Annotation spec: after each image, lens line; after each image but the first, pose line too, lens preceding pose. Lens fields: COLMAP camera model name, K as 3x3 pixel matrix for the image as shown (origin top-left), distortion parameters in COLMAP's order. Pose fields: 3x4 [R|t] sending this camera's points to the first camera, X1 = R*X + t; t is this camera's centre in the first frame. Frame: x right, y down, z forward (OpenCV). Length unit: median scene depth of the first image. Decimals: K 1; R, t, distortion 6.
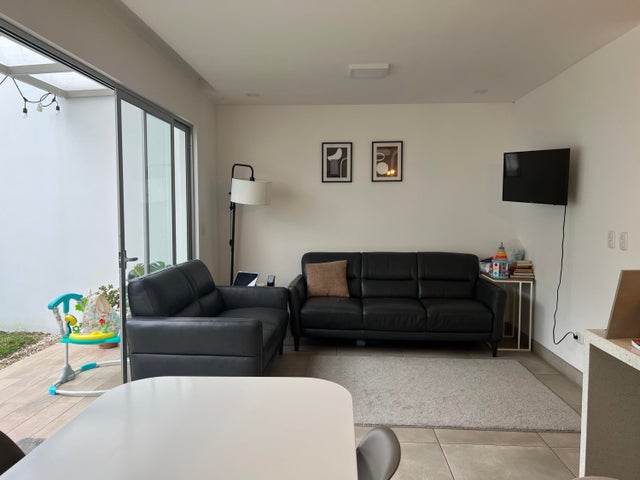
lens RADIAL K [[482.4, 0, 320.0], [0, 482.4, 240.0], [0, 0, 1]] dist [0.005716, -0.000020]
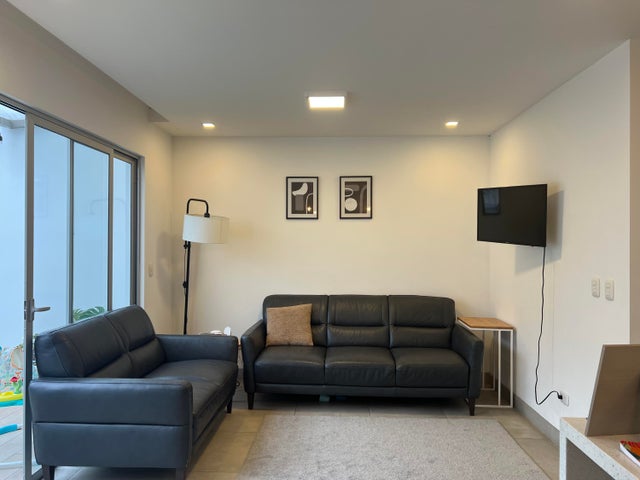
lens RADIAL K [[482.4, 0, 320.0], [0, 482.4, 240.0], [0, 0, 1]] dist [0.005716, -0.000020]
pose [[0.999837, 0.004296, 0.017558, 0.063077], [-0.003035, 0.997455, -0.071231, -0.016308], [-0.017819, 0.071166, 0.997305, 0.091747]]
